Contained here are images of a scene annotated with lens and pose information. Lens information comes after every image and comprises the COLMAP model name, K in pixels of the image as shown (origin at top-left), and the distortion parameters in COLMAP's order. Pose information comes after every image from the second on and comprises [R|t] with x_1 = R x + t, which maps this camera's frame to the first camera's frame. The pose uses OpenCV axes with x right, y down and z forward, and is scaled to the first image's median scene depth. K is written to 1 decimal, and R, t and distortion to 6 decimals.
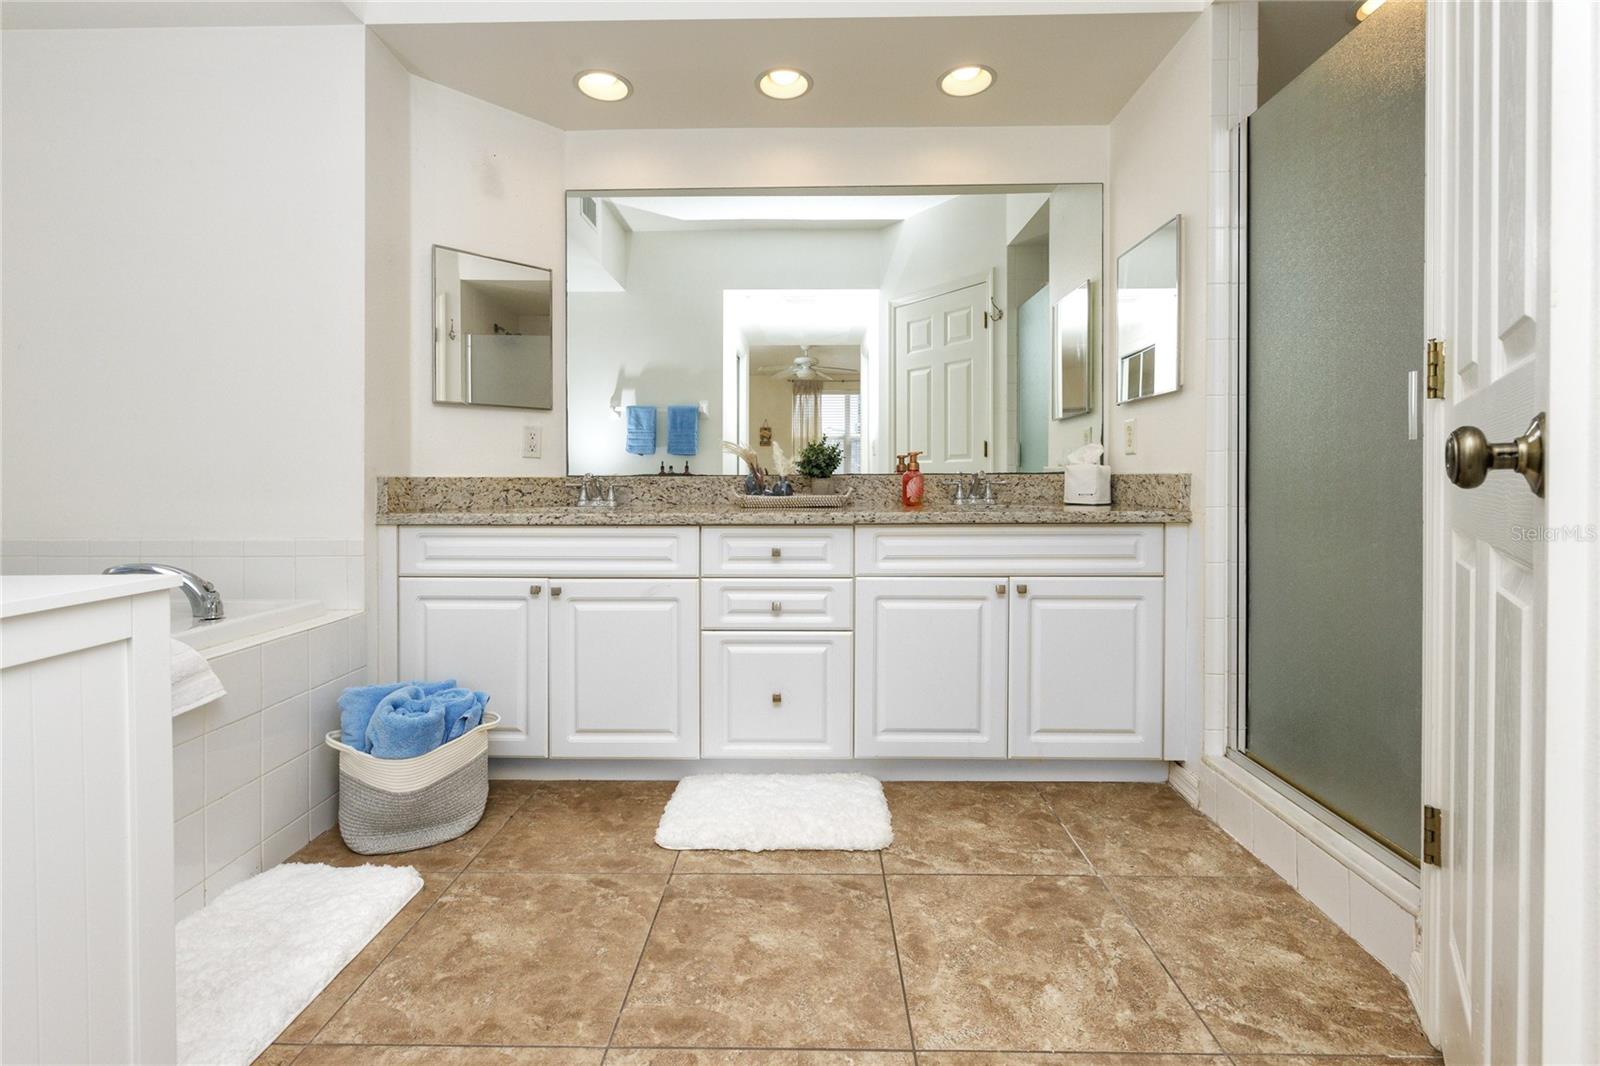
lens RADIAL K [[719.1, 0, 793.6], [0, 719.1, 504.9], [0, 0, 1]] dist [-0.016761, 0.000196]
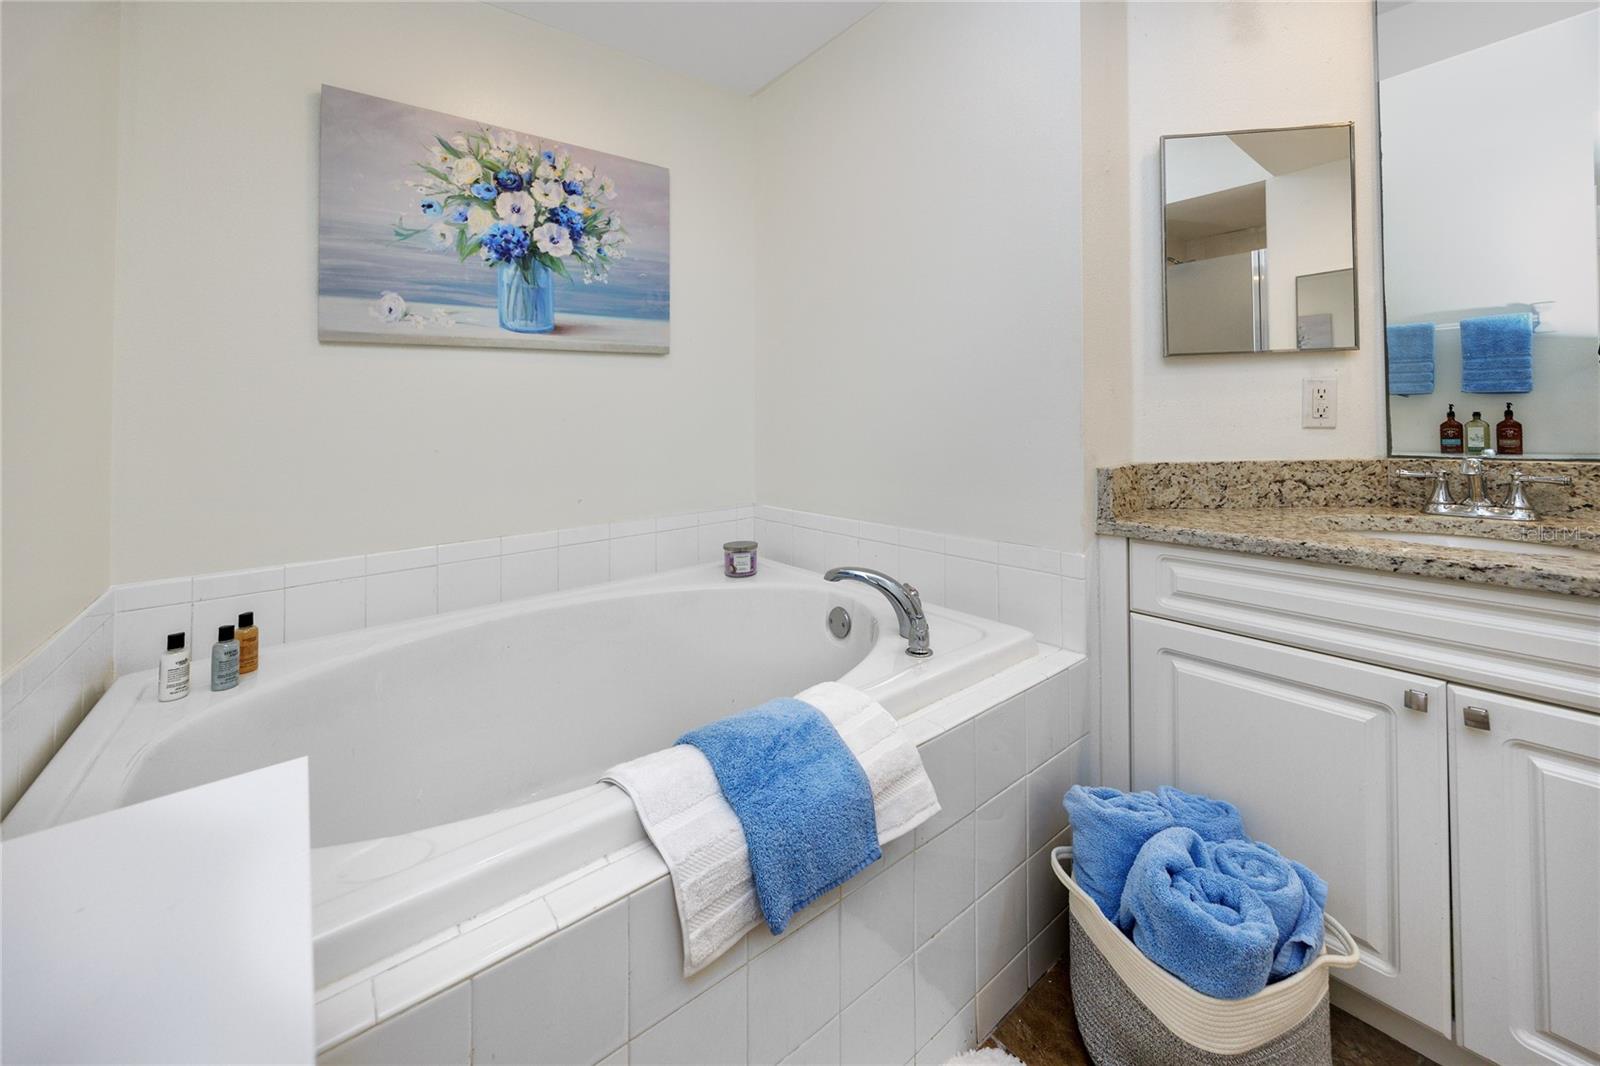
lens RADIAL K [[625.3, 0, 772.2], [0, 625.3, 419.8], [0, 0, 1]] dist [0.001181, 0.000257]
pose [[0.633567, -0.014877, -0.773545, -0.304302], [-0.000035, 0.999815, -0.019257, -0.077952], [0.773688, 0.012228, 0.633449, 0.344492]]
